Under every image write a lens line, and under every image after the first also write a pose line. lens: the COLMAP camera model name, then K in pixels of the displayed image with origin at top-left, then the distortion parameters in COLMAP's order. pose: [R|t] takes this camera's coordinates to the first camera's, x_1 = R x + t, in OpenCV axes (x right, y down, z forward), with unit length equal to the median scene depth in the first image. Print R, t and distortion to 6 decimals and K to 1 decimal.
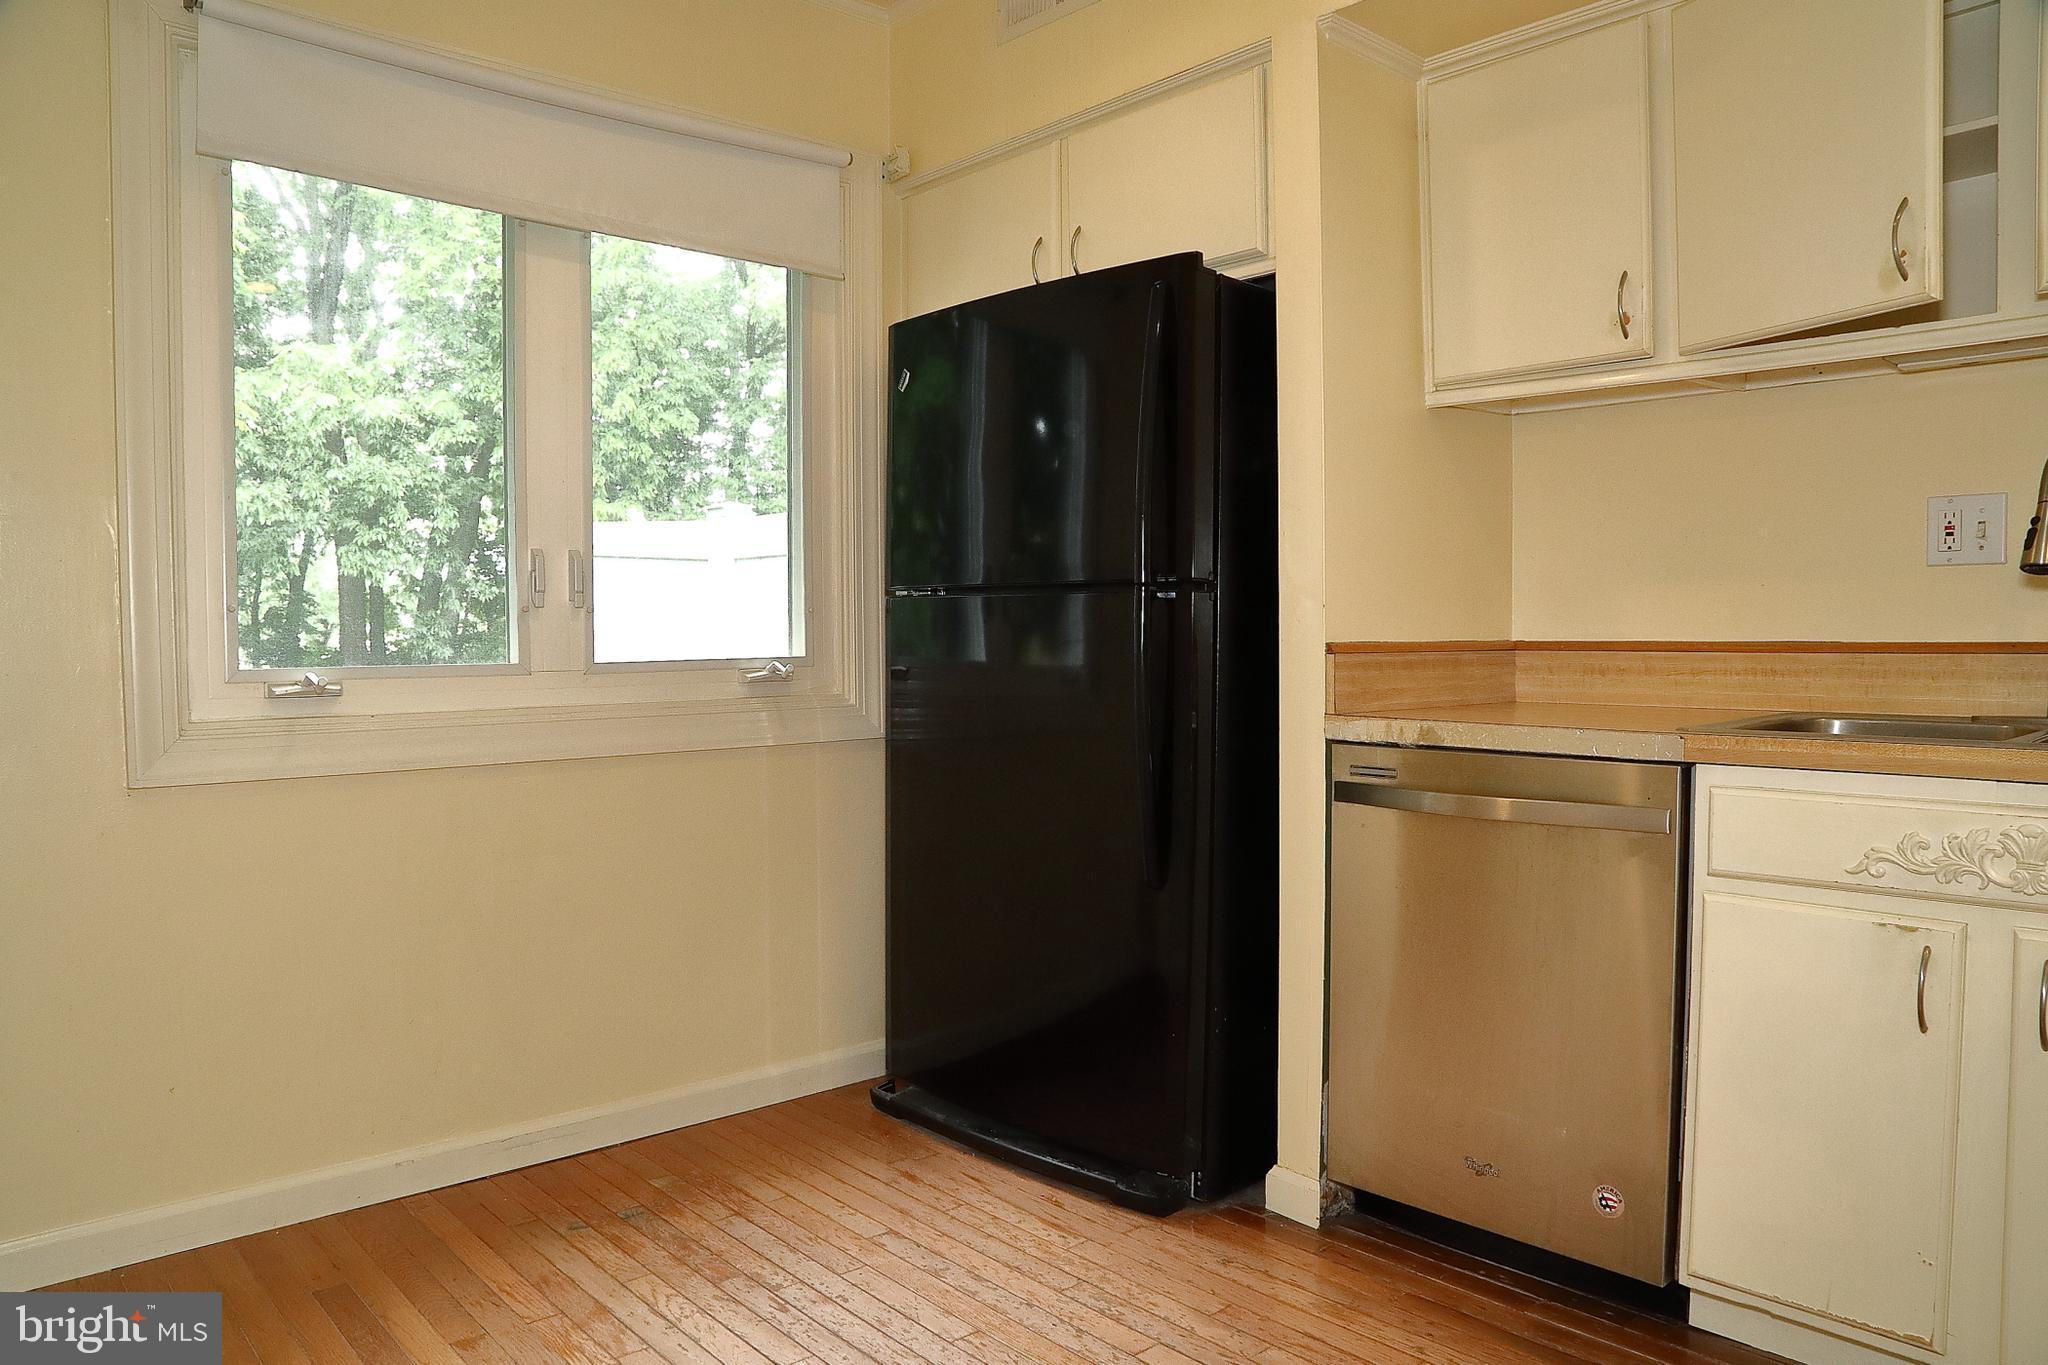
lens RADIAL K [[1449.3, 0, 1024.7], [0, 1449.3, 693.2], [0, 0, 1]] dist [-0.118739, 0.062344]
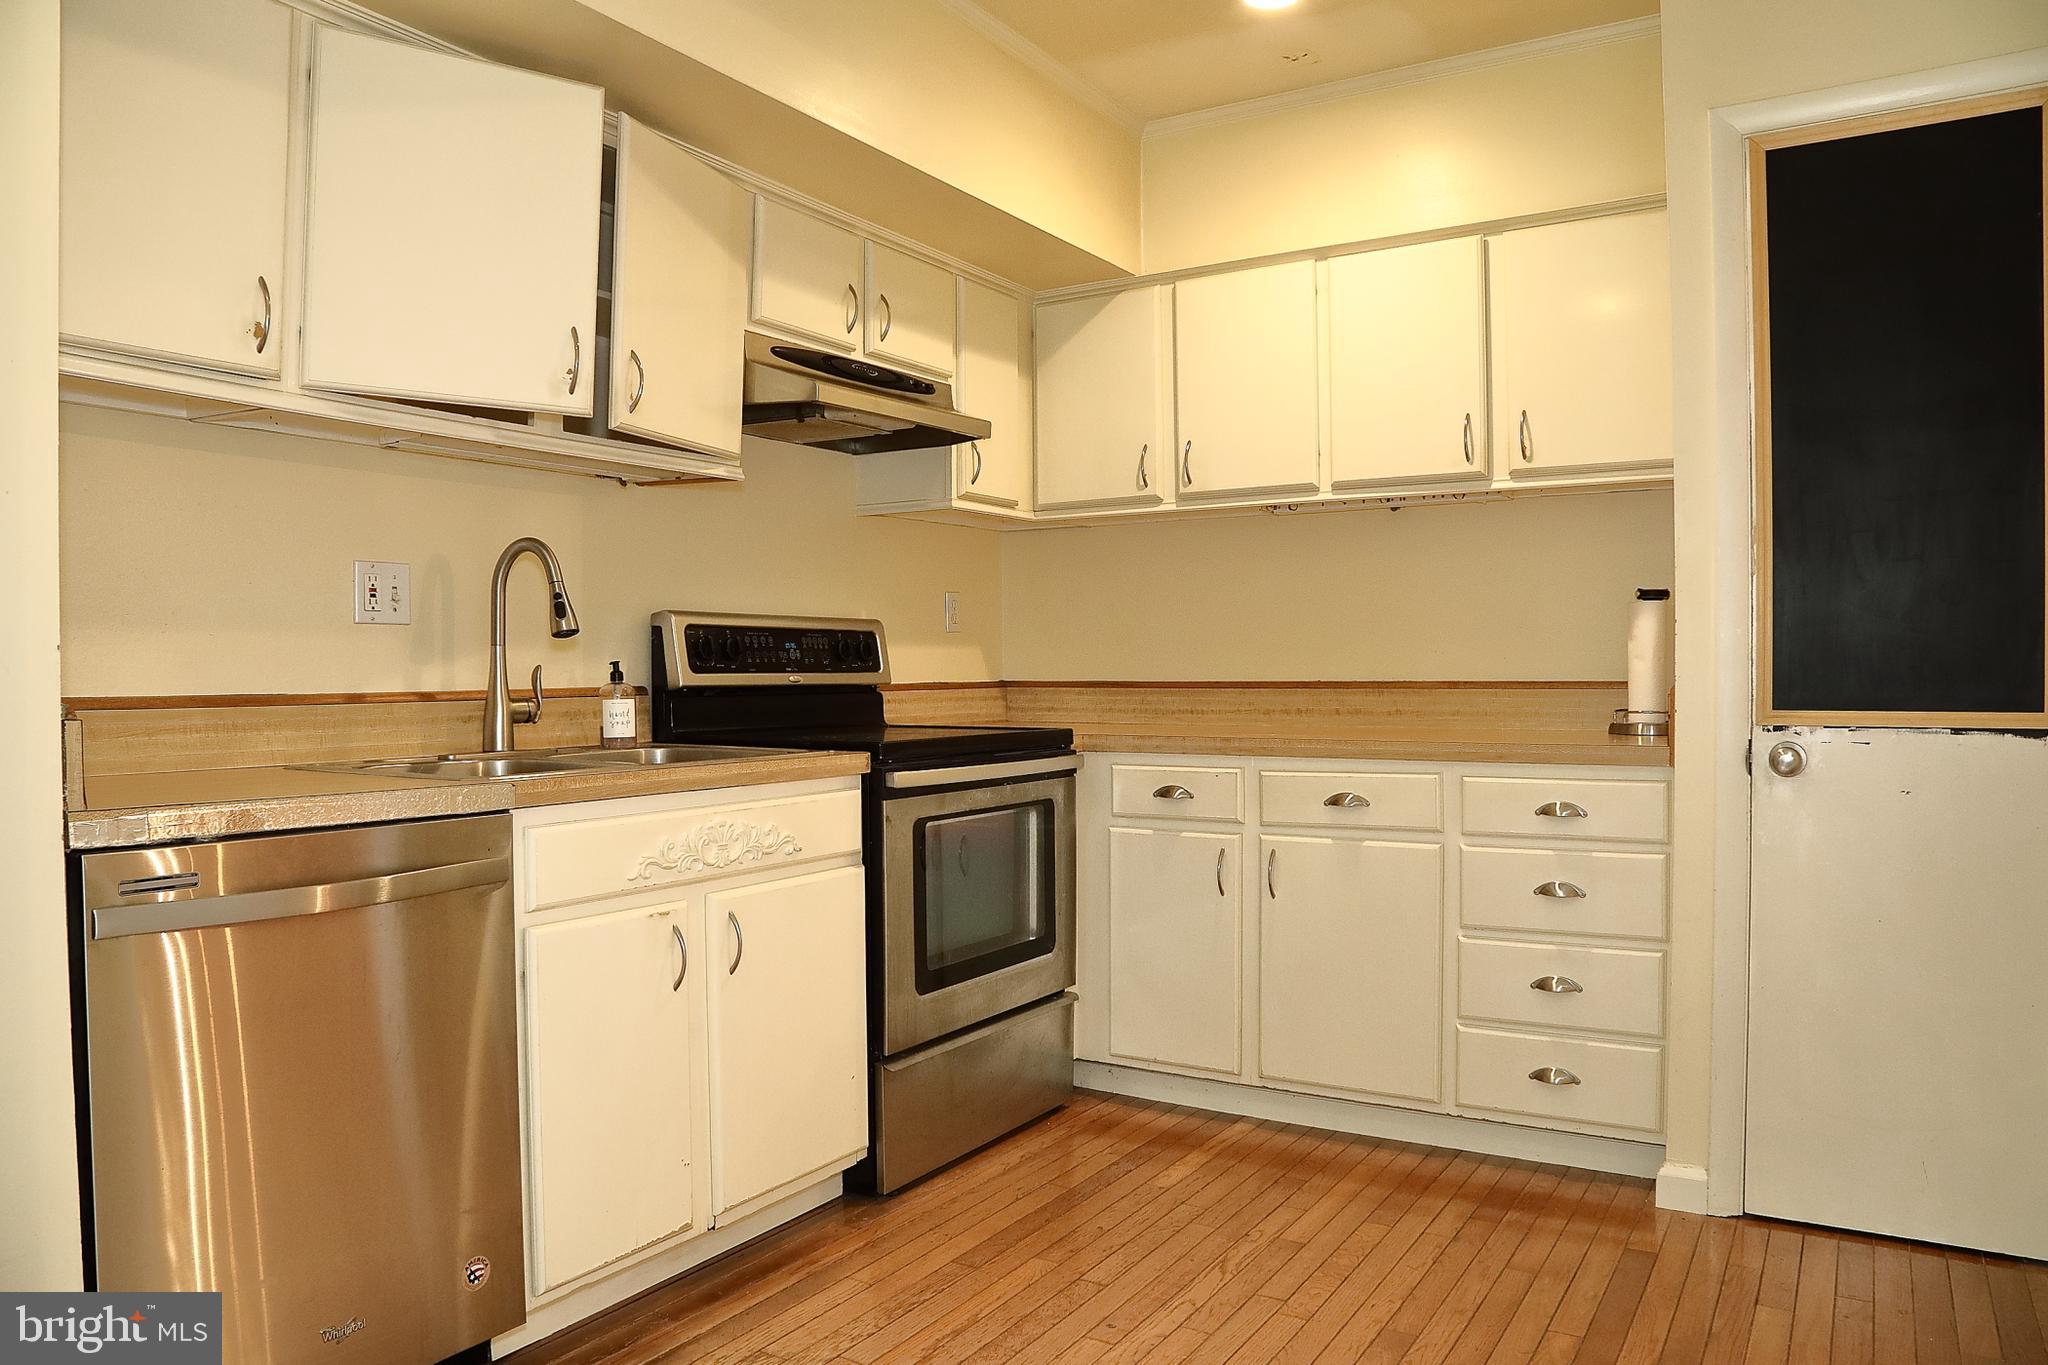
lens RADIAL K [[1449.3, 0, 1027.1], [0, 1449.3, 682.8], [0, 0, 1]] dist [-0.118739, 0.062344]
pose [[-0.294582, 0.001500, 0.955625, -0.514852], [0.046636, 0.998830, 0.012808, -0.031530], [-0.954488, 0.048339, -0.294307, 0.754673]]
